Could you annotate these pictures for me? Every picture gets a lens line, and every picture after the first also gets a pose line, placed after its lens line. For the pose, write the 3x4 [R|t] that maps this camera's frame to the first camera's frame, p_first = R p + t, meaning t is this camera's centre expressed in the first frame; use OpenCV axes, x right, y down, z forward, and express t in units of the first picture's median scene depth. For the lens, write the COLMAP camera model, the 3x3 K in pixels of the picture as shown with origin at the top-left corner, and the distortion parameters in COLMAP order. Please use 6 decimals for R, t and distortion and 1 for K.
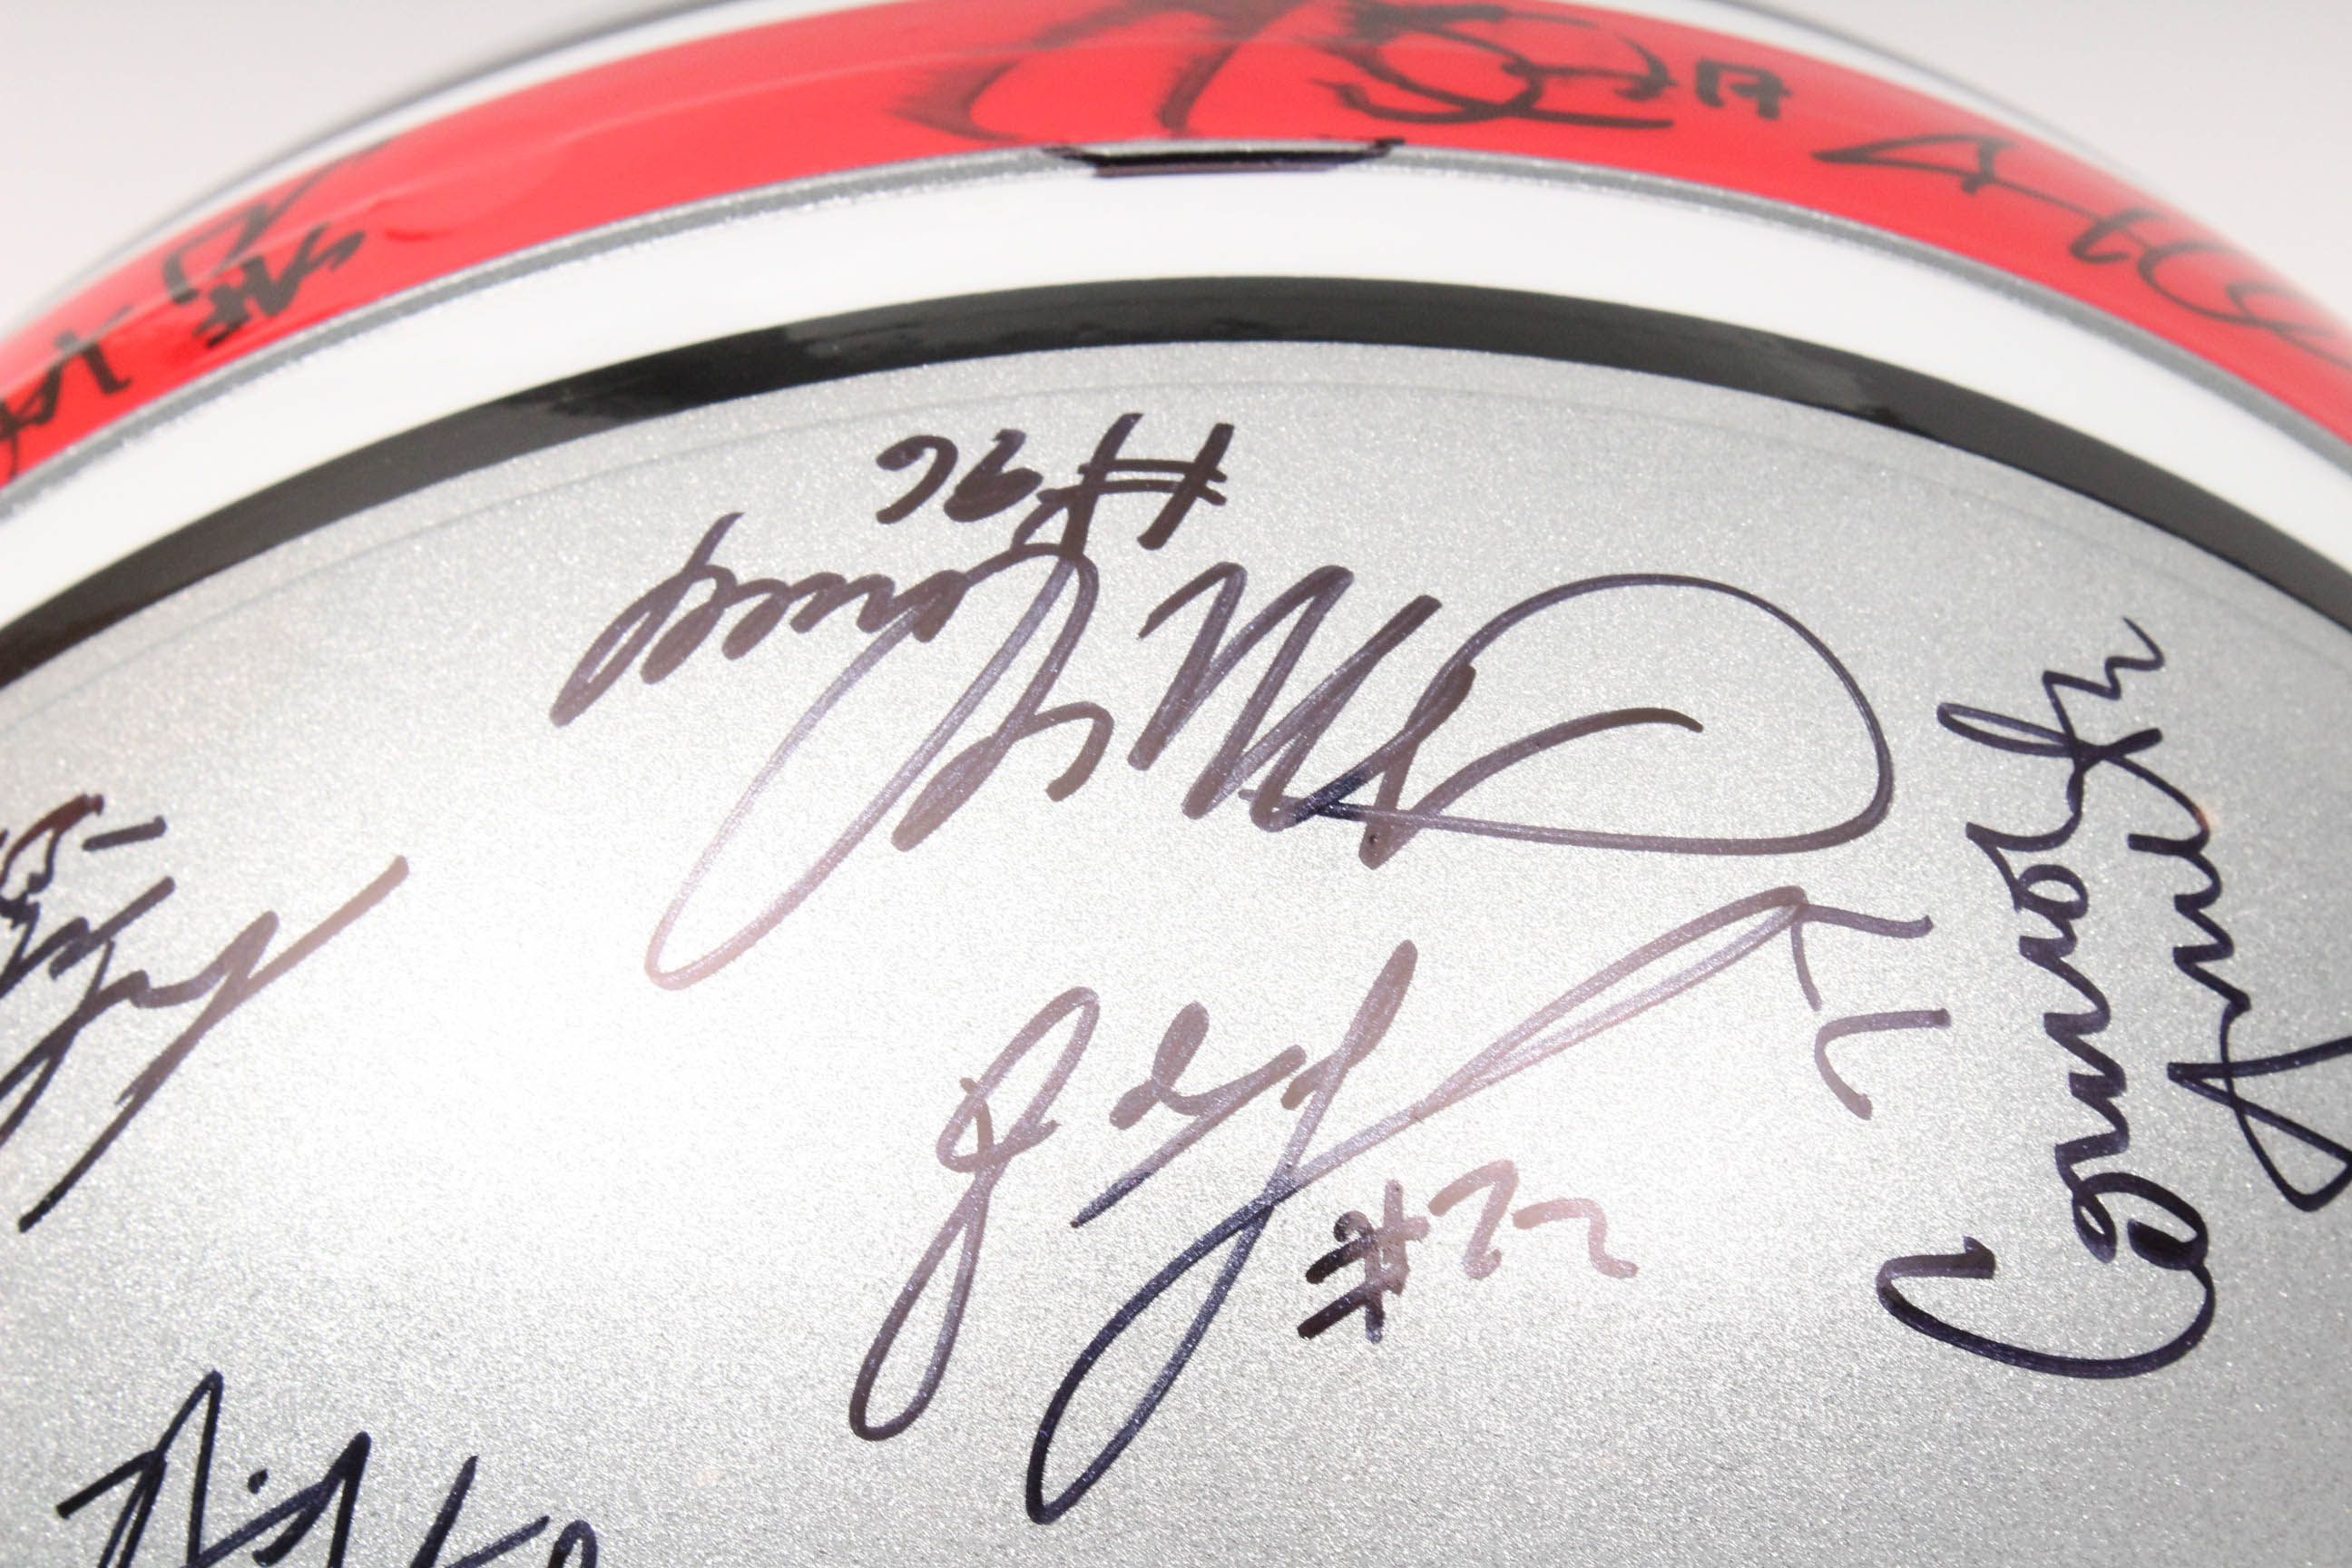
lens RADIAL K [[5396.1, 0, 1160.1], [0, 5396.1, 773.5], [0, 0, 1]] dist [0.065580, 0.000000]
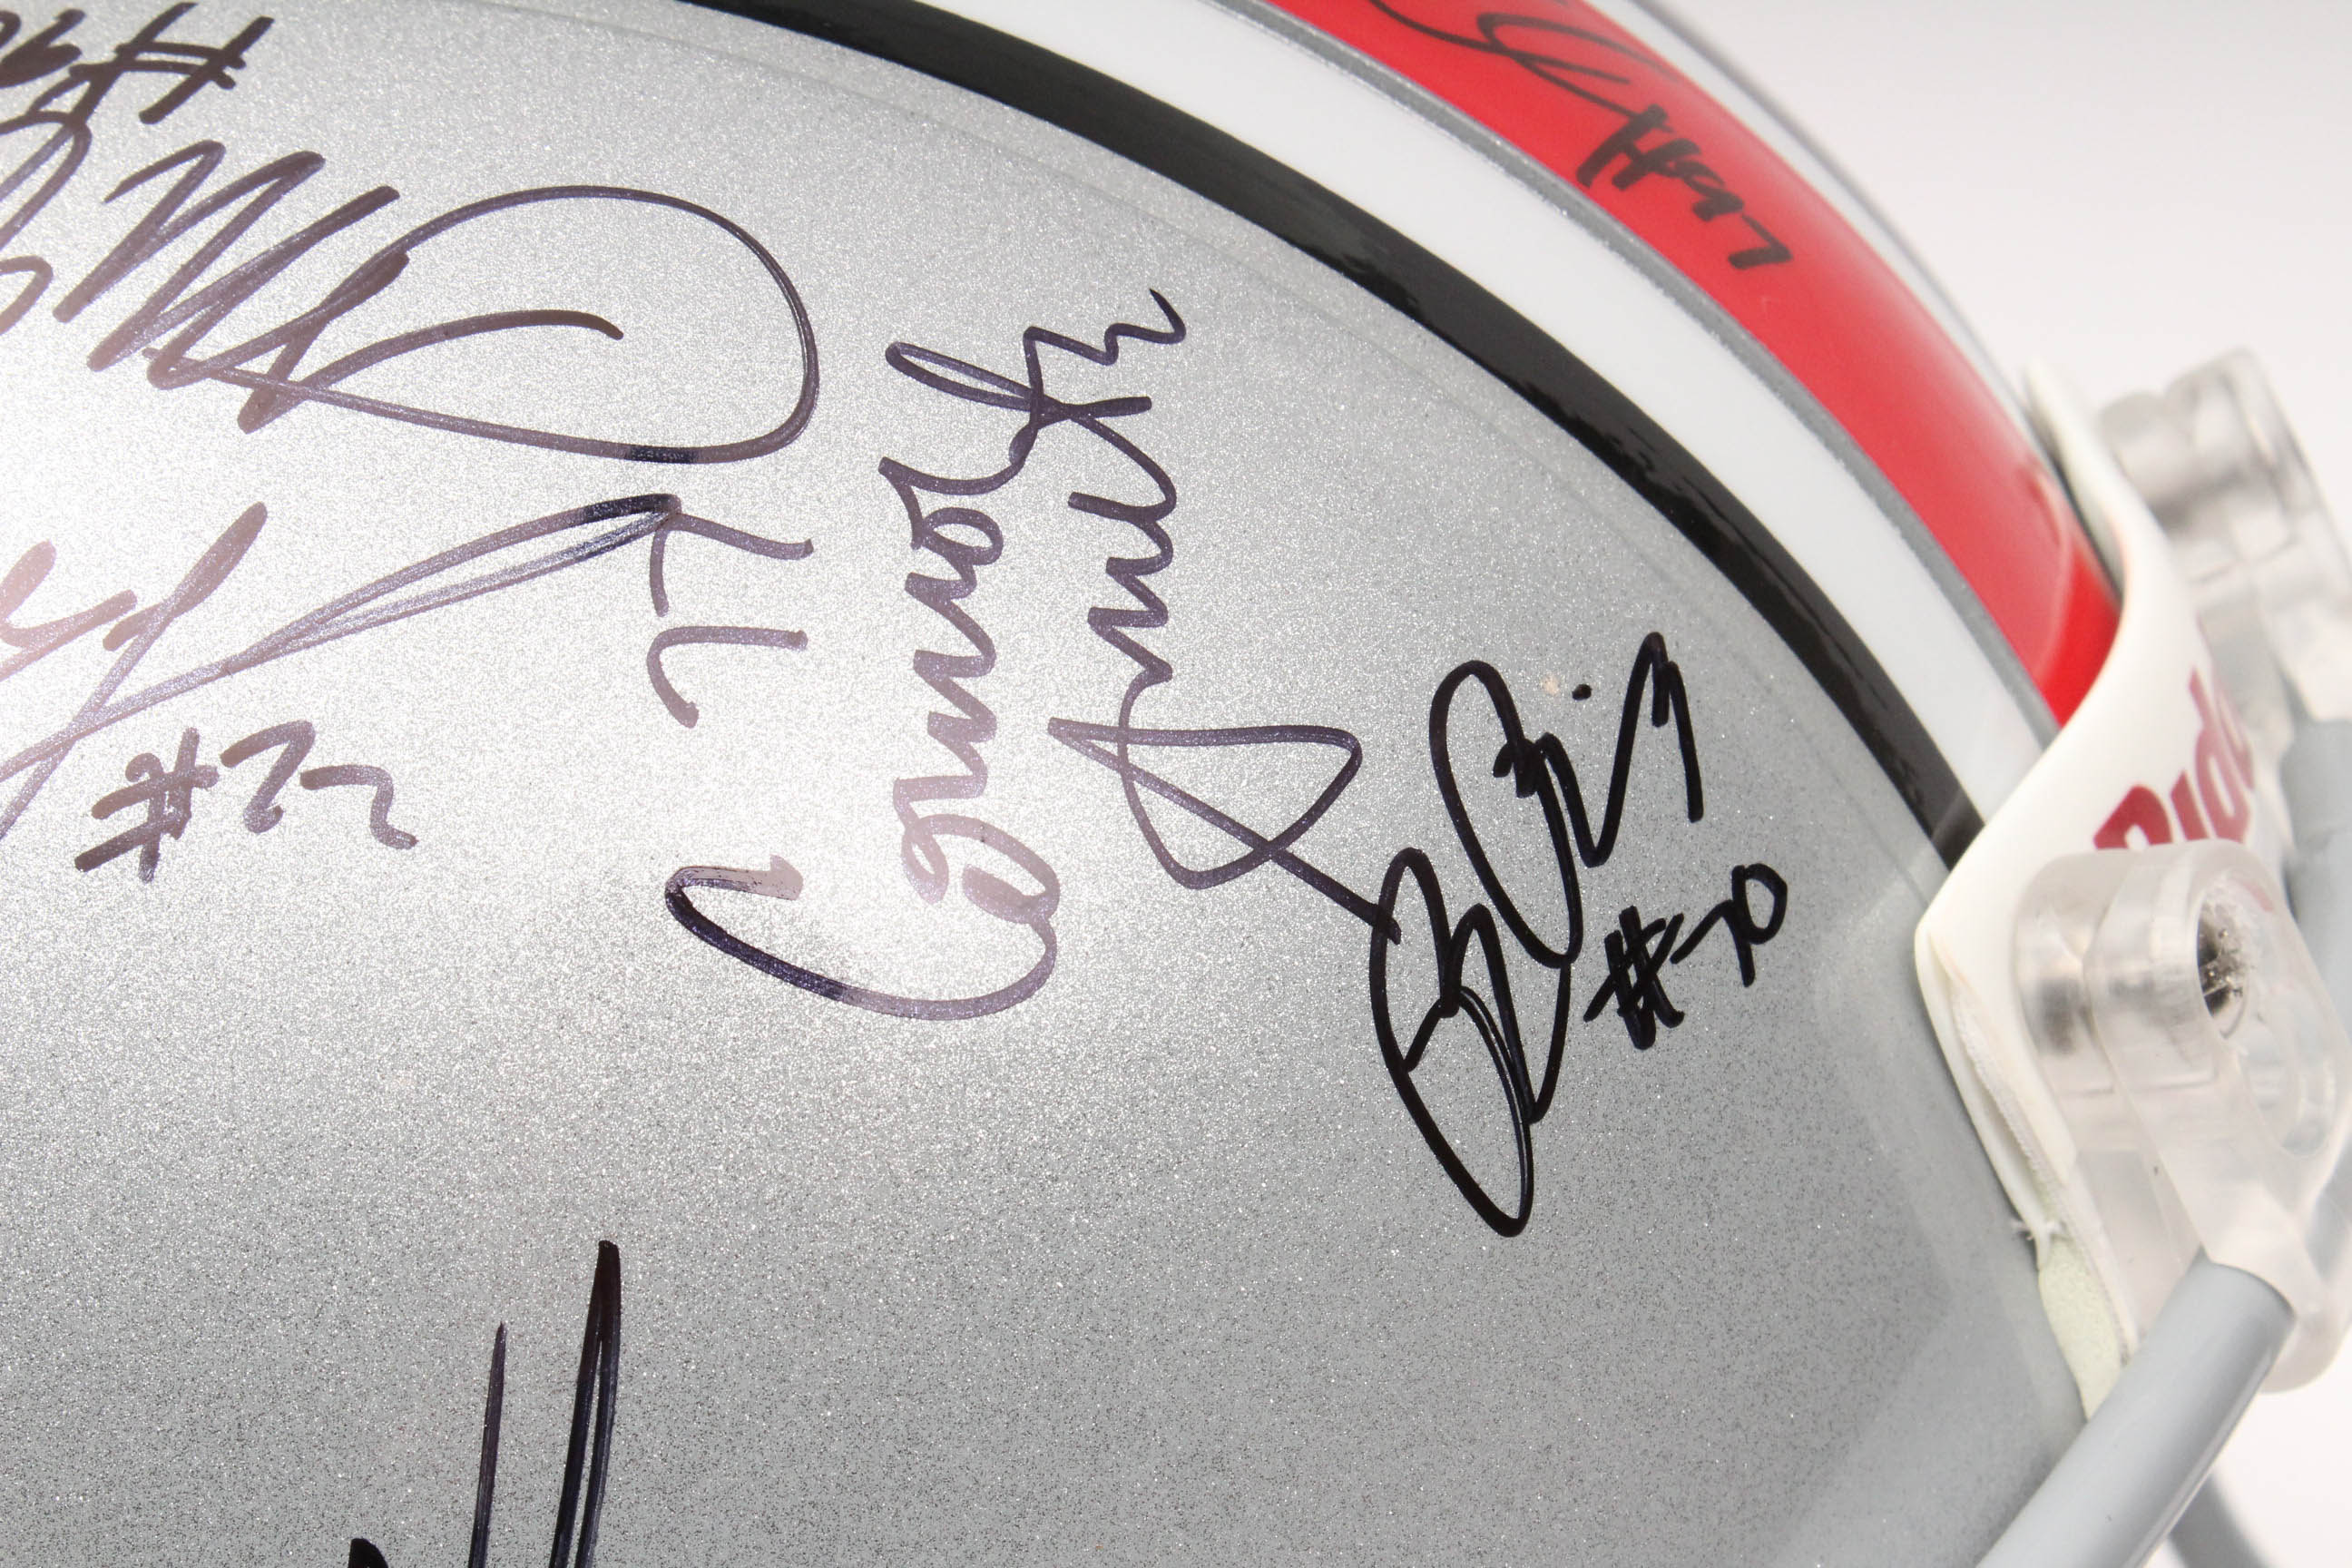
lens RADIAL K [[5396.1, 0, 1166.3], [0, 5396.1, 771.7], [0, 0, 1]] dist [0.065580, 0.000000]
pose [[0.965074, 0.097165, -0.243291, 0.448899], [-0.105282, 0.994230, -0.020553, 0.081754], [0.239890, 0.045449, 0.969736, 0.058467]]
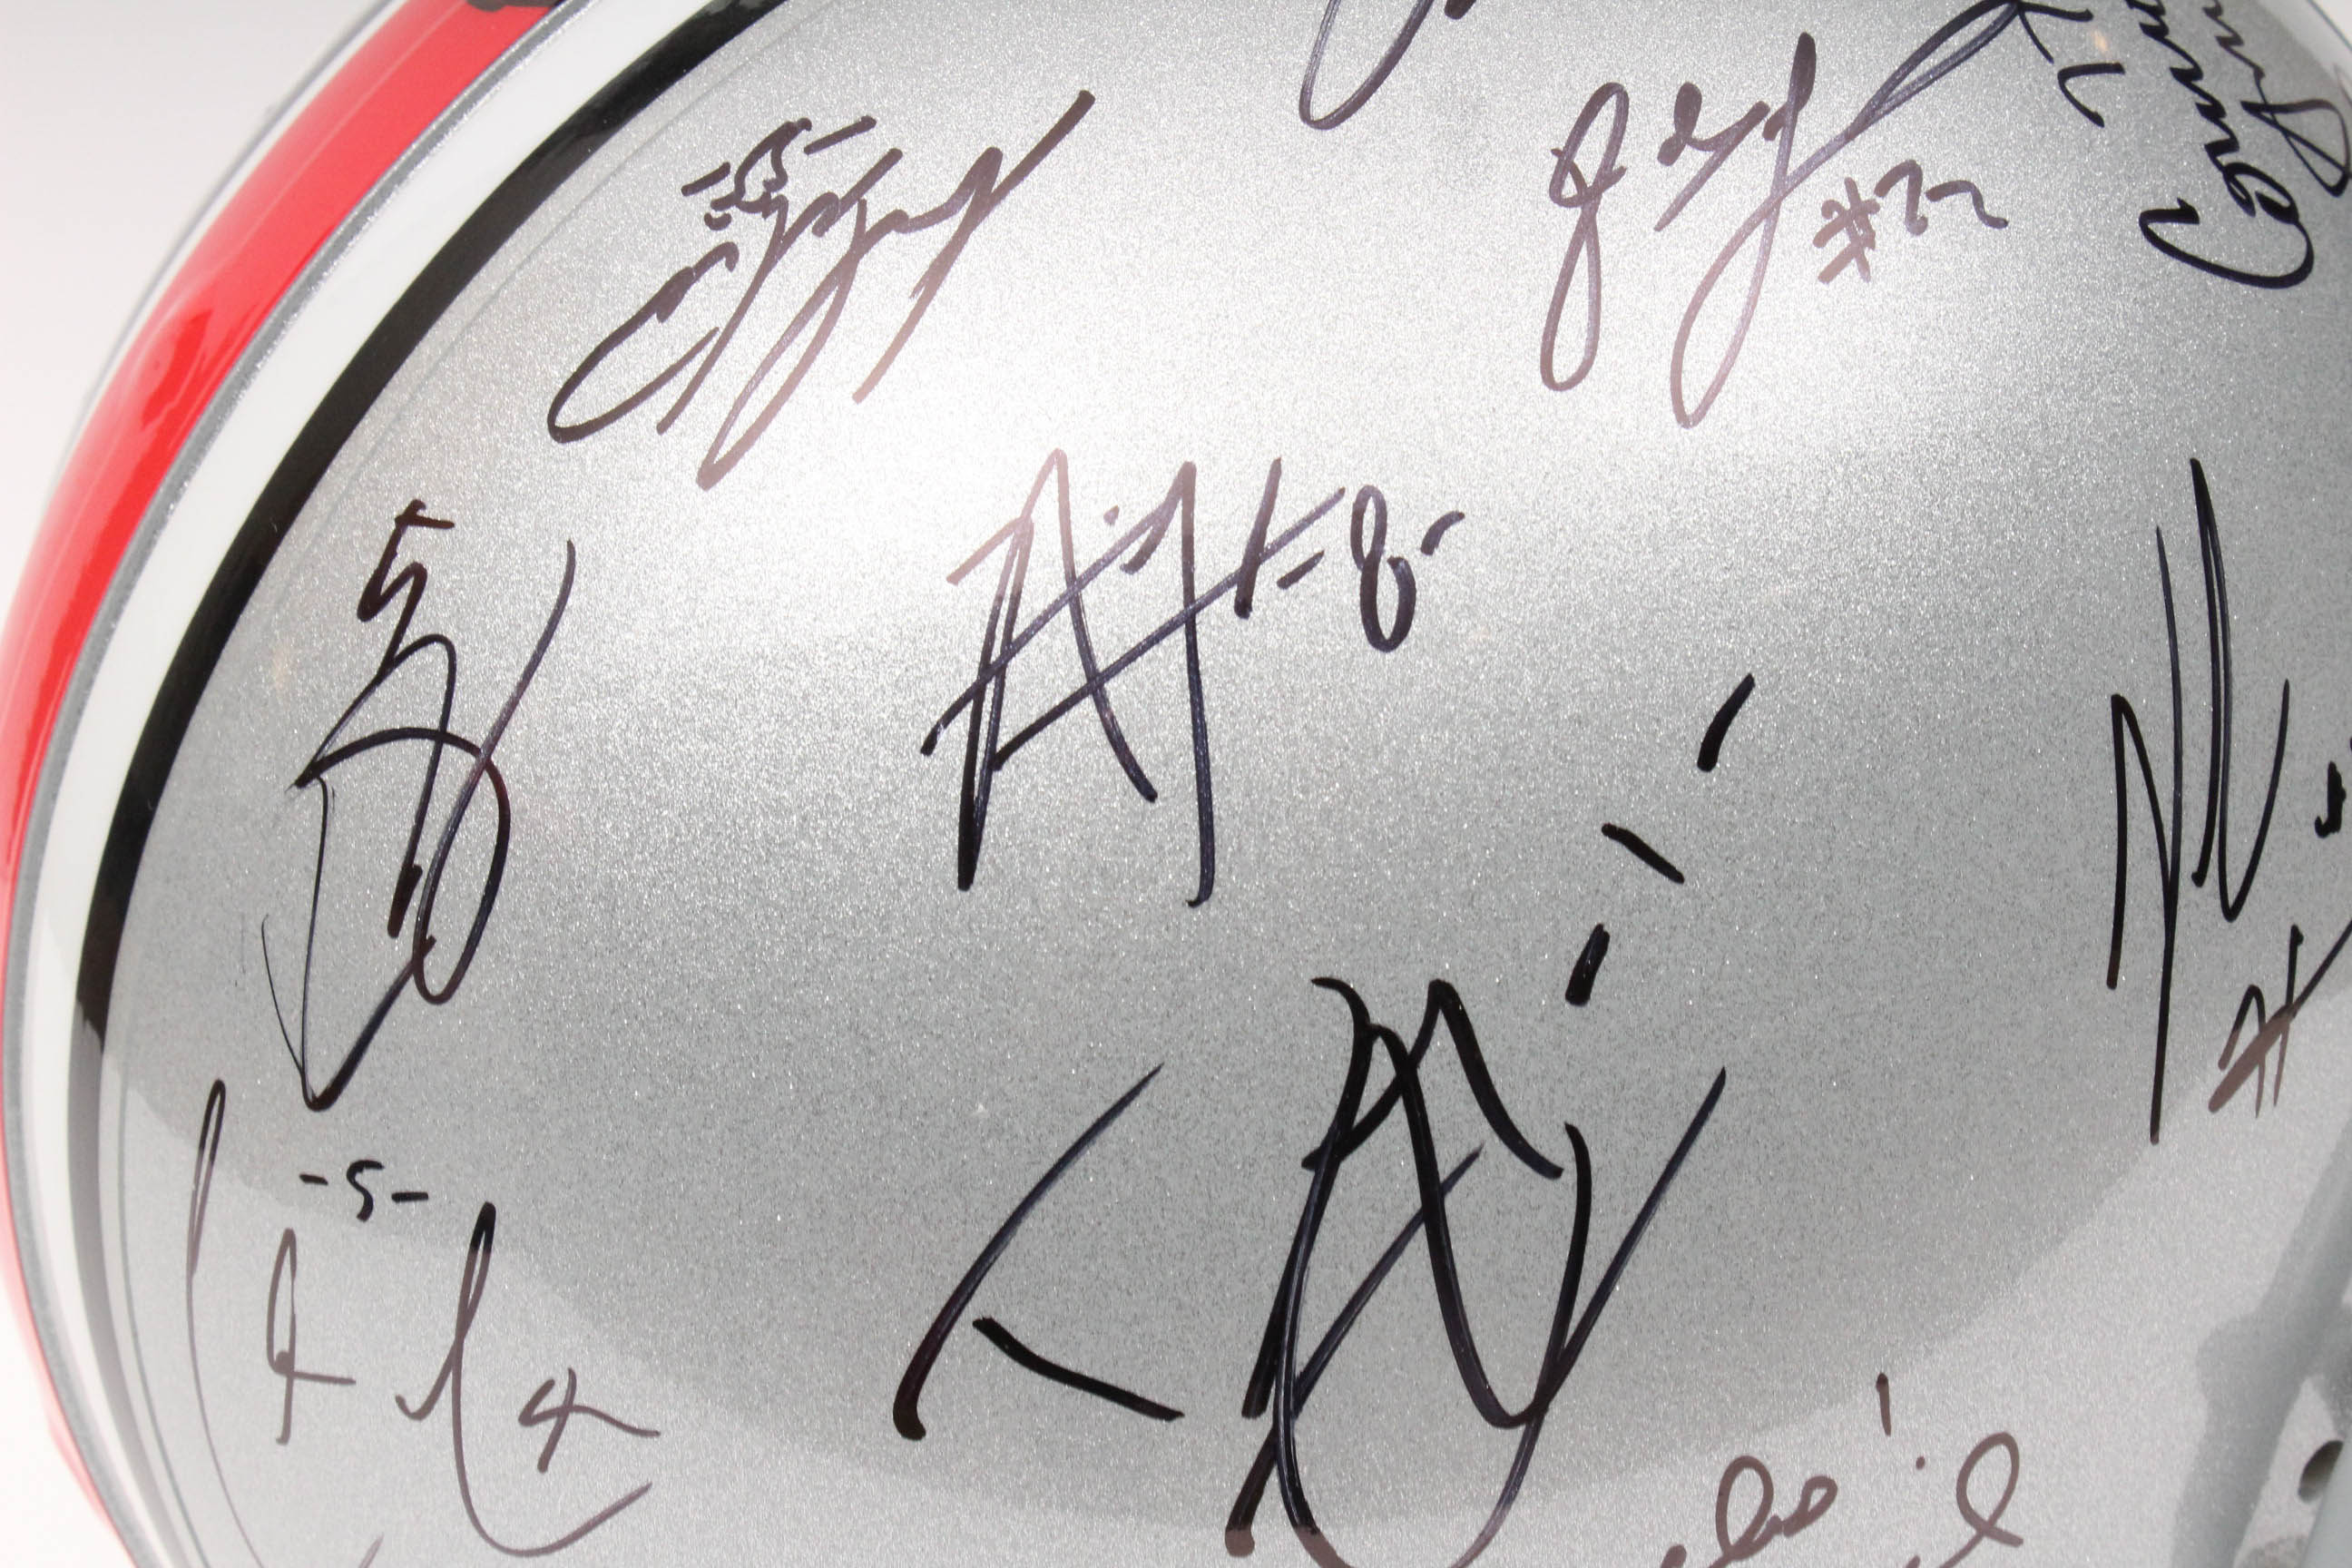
lens RADIAL K [[5091.8, 0, 1181.7], [0, 5091.8, 786.7], [0, 0, 1]] dist [-0.037949, 0.000000]
pose [[0.936129, -0.152743, 0.316753, -0.551432], [0.196840, 0.974011, -0.112058, 0.335245], [-0.291405, 0.167251, 0.941865, -0.183560]]
